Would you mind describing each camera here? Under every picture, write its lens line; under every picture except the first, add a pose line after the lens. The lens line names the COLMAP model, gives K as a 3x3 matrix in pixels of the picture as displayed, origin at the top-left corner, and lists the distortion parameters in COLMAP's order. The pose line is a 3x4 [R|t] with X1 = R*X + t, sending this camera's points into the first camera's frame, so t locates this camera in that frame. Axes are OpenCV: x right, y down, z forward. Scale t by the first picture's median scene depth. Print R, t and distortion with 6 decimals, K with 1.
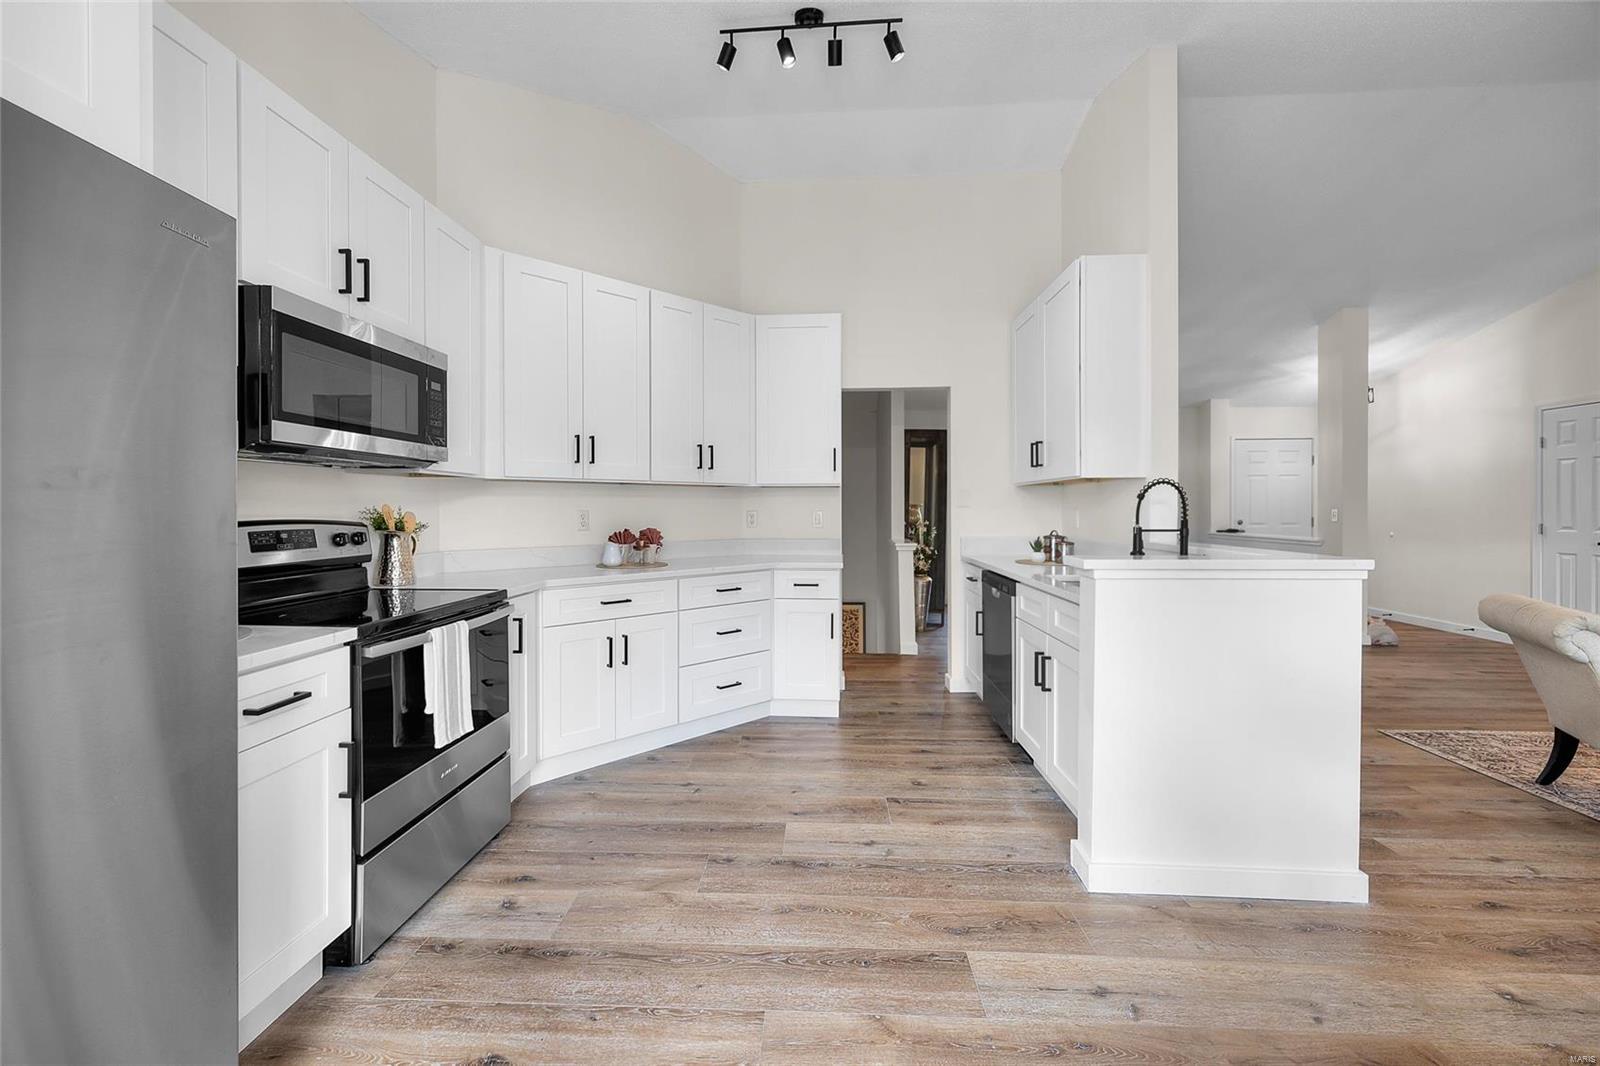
lens RADIAL K [[618.8, 0, 788.7], [0, 618.8, 513.9], [0, 0, 1]] dist [0.001216, -0.001286]
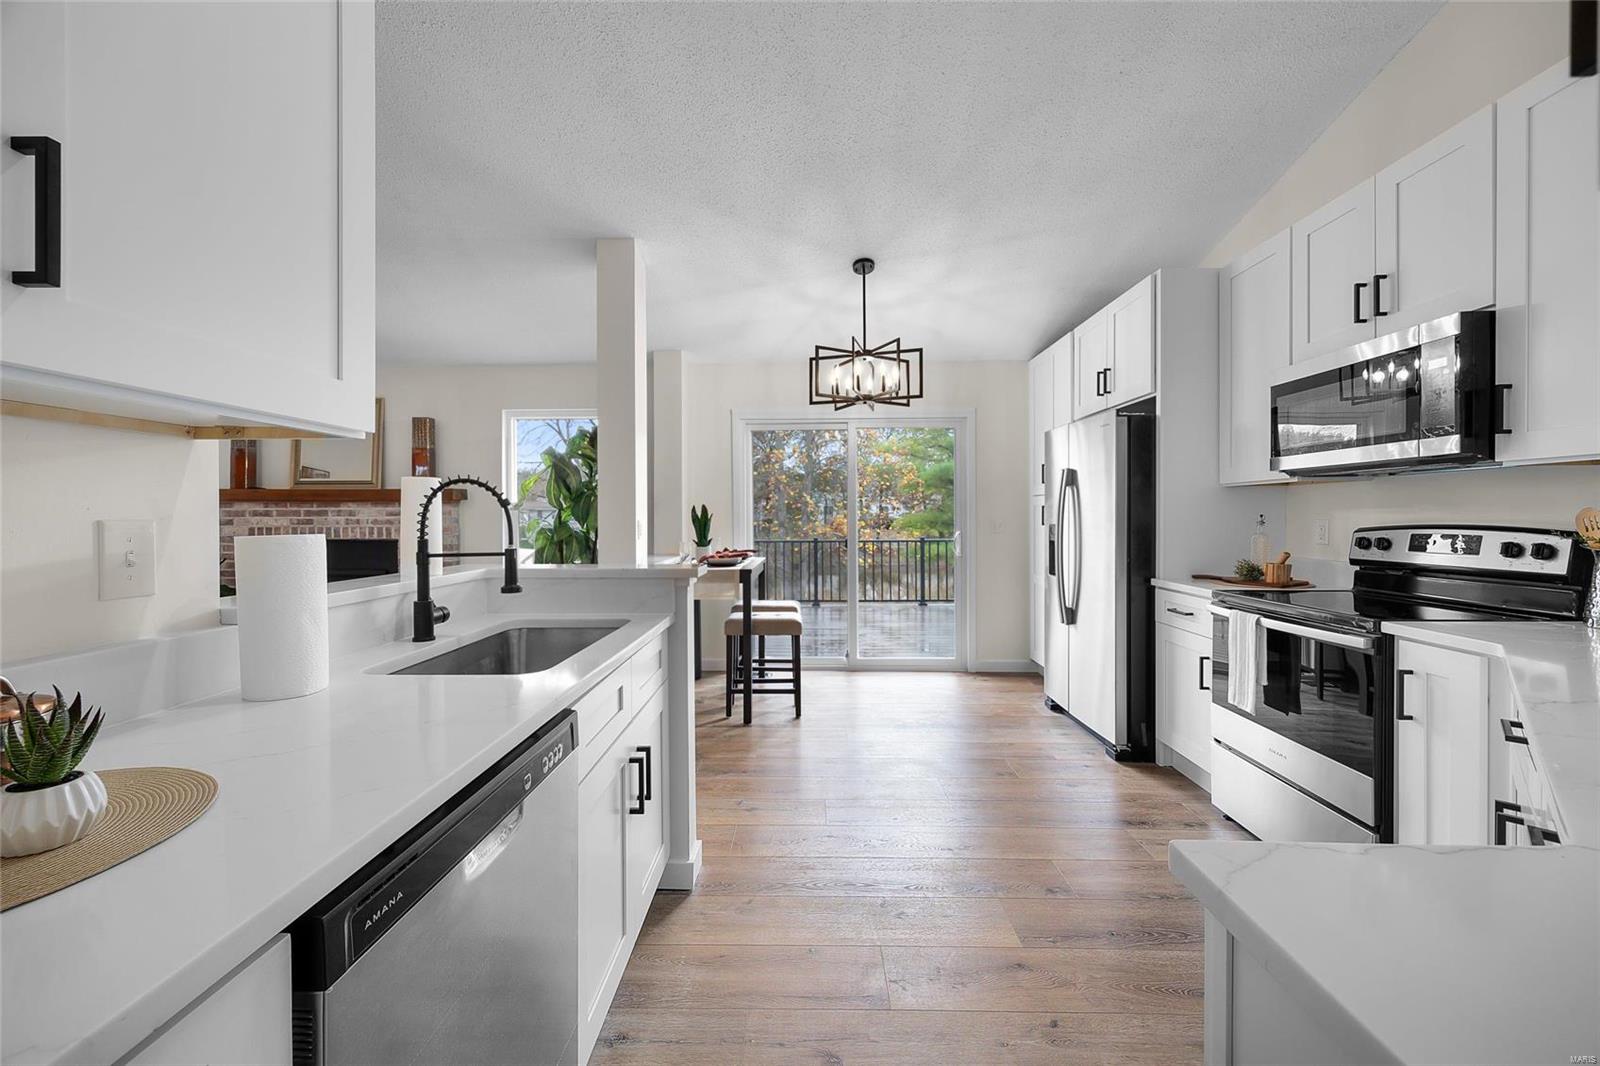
lens RADIAL K [[618.8, 0, 798.7], [0, 618.8, 522.4], [0, 0, 1]] dist [0.001216, -0.001286]
pose [[-0.998741, 0.005577, -0.049862, 0.246331], [0.004773, 0.999857, 0.016226, -0.011924], [0.049945, 0.015967, -0.998624, 1.421882]]
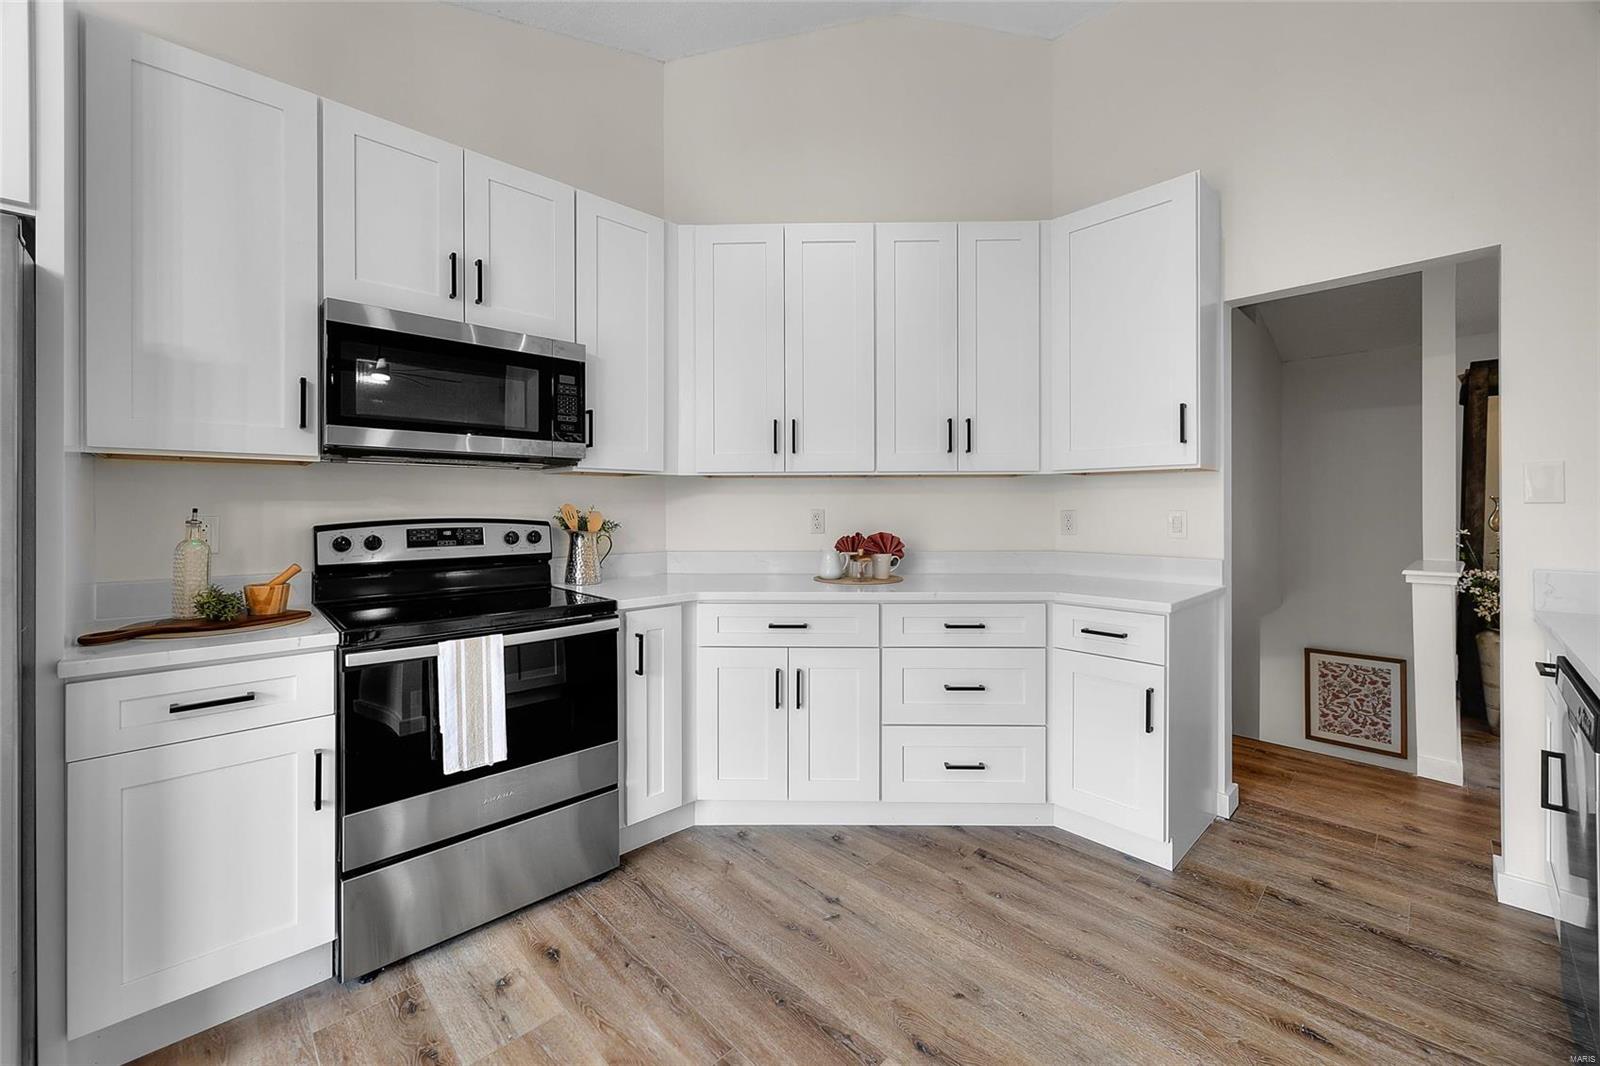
lens RADIAL K [[618.8, 0, 796.1], [0, 618.8, 508.6], [0, 0, 1]] dist [0.001216, -0.001286]
pose [[0.736305, -0.000203, -0.676650, 0.267648], [-0.003144, 0.999988, -0.003722, -0.004288], [0.676643, 0.004868, 0.736295, 0.433085]]
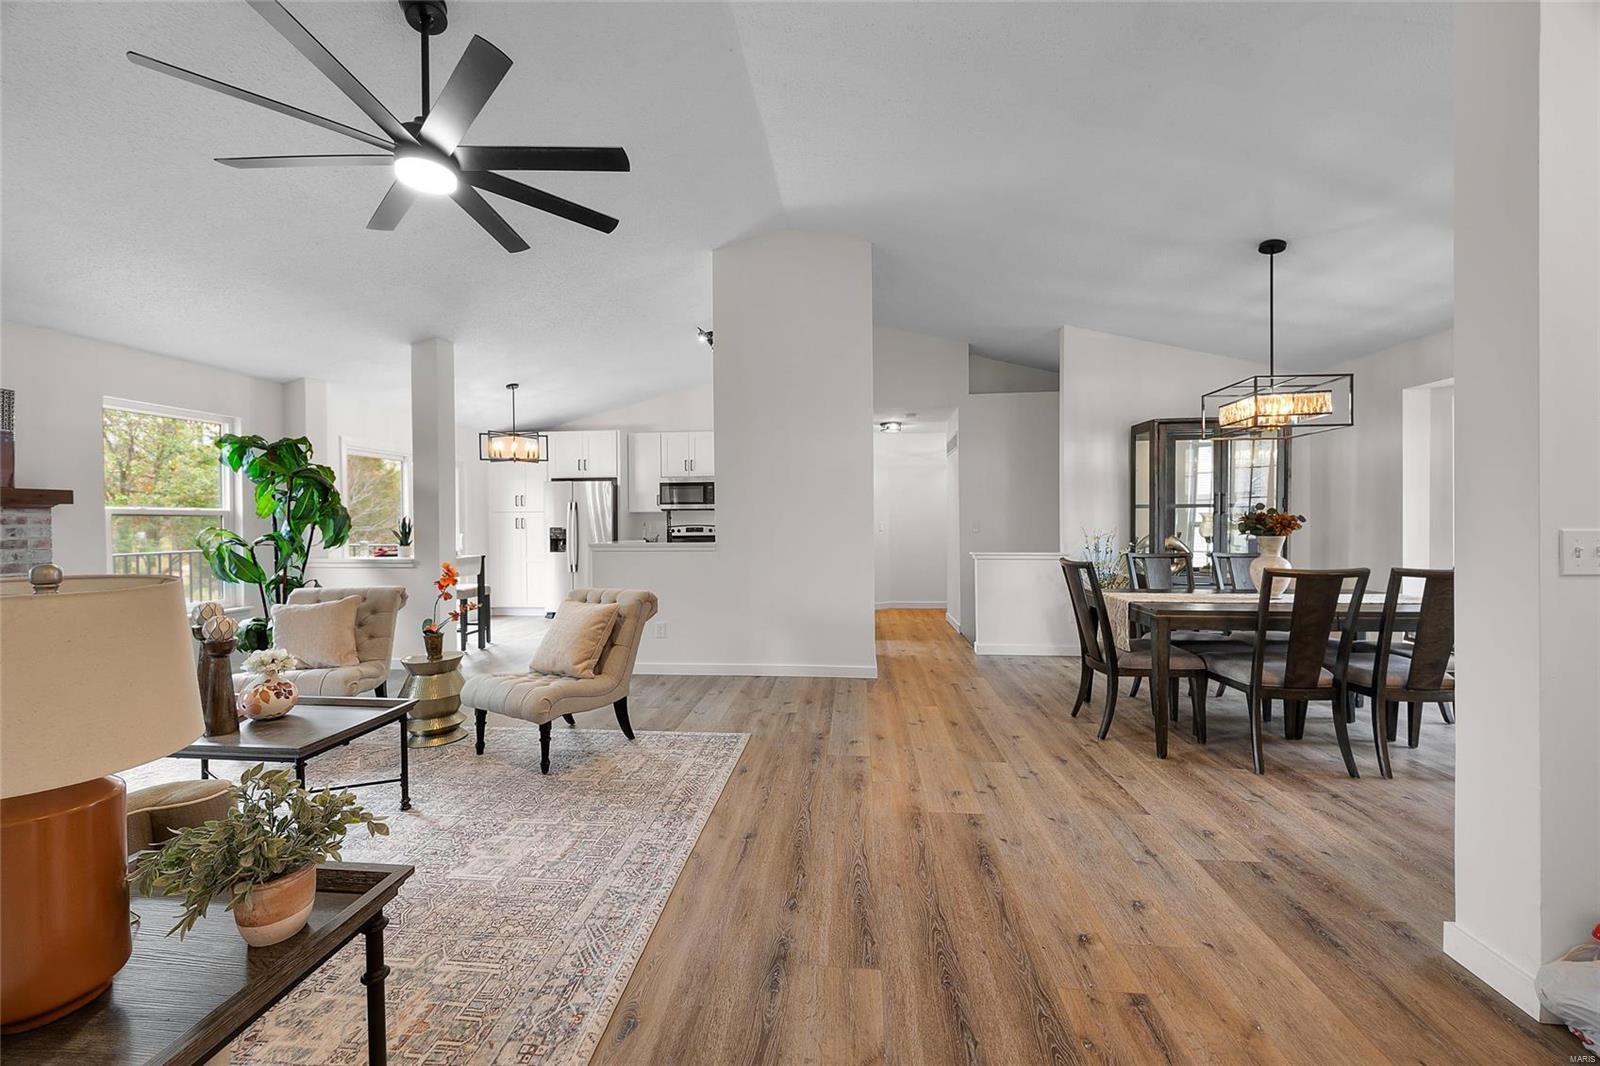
lens RADIAL K [[618.8, 0, 795.1], [0, 618.8, 526.0], [0, 0, 1]] dist [0.001216, -0.001286]
pose [[-0.037853, 0.010866, -0.999224, 2.308912], [-0.001816, 0.999938, 0.010943, -0.021779], [0.999282, 0.002229, -0.037831, 1.284414]]
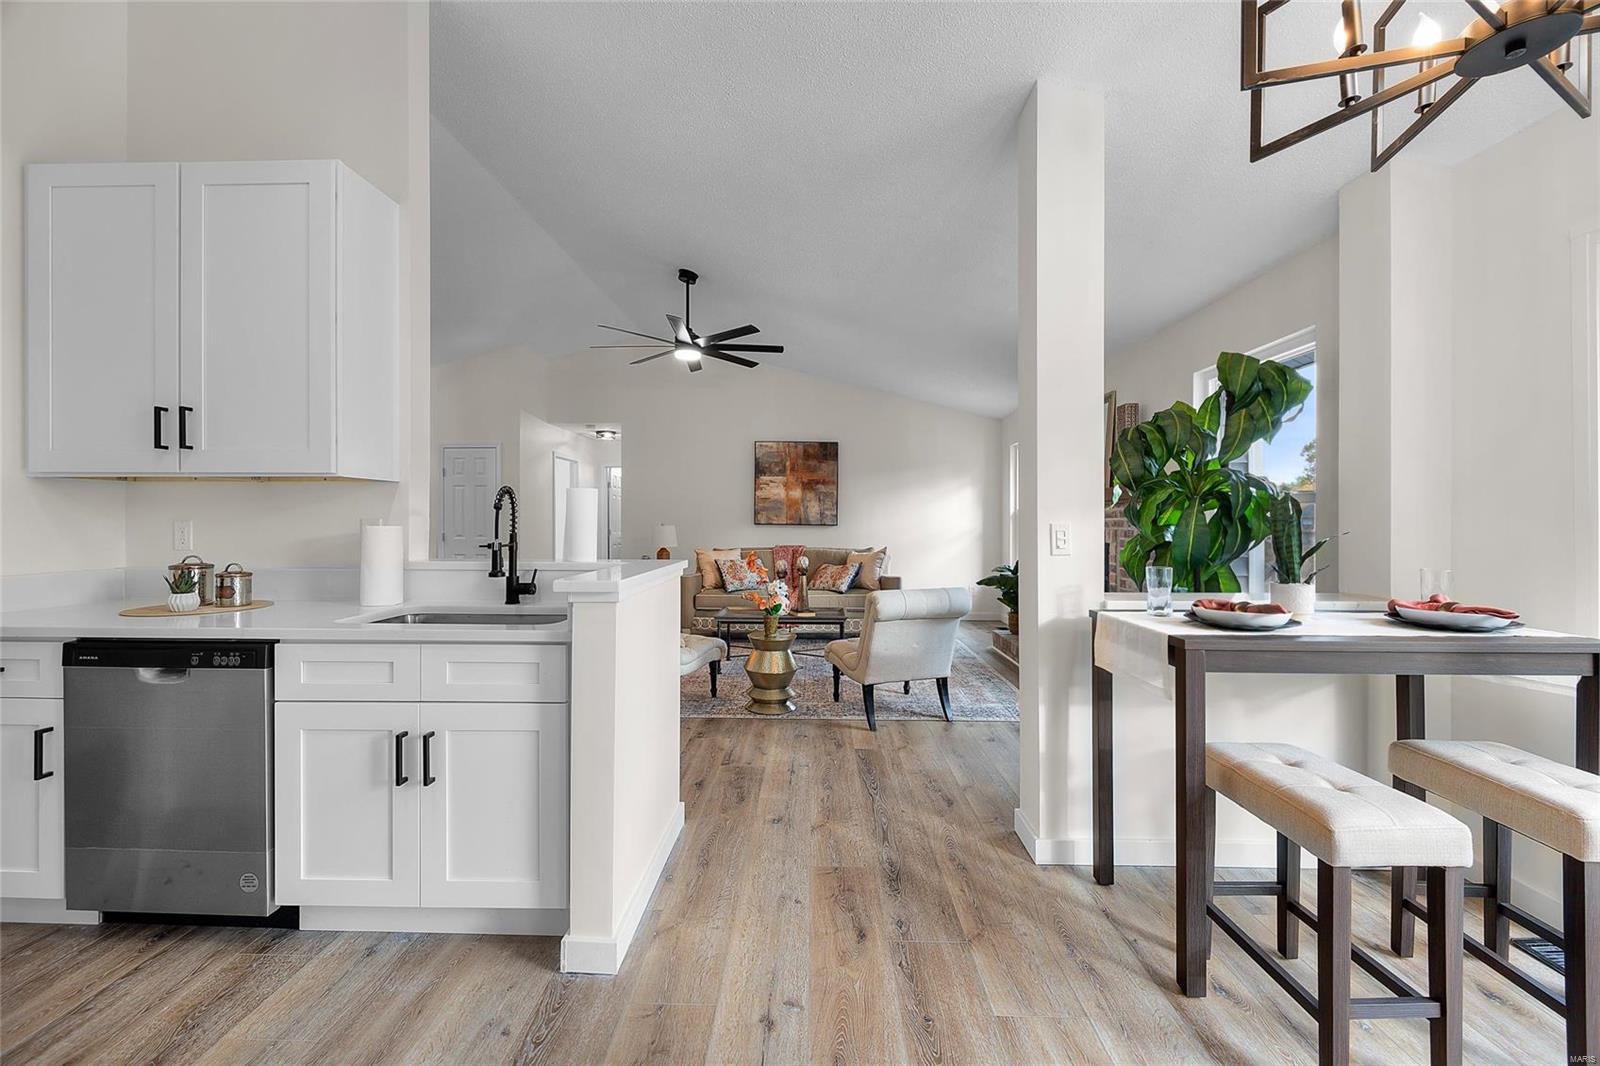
lens RADIAL K [[618.8, 0, 796.4], [0, 618.8, 519.3], [0, 0, 1]] dist [0.001216, -0.001286]
pose [[-0.033817, 0.005384, 0.999414, -0.249652], [0.007880, 0.999956, -0.005120, -0.002248], [-0.999397, 0.007703, -0.033858, 0.523367]]
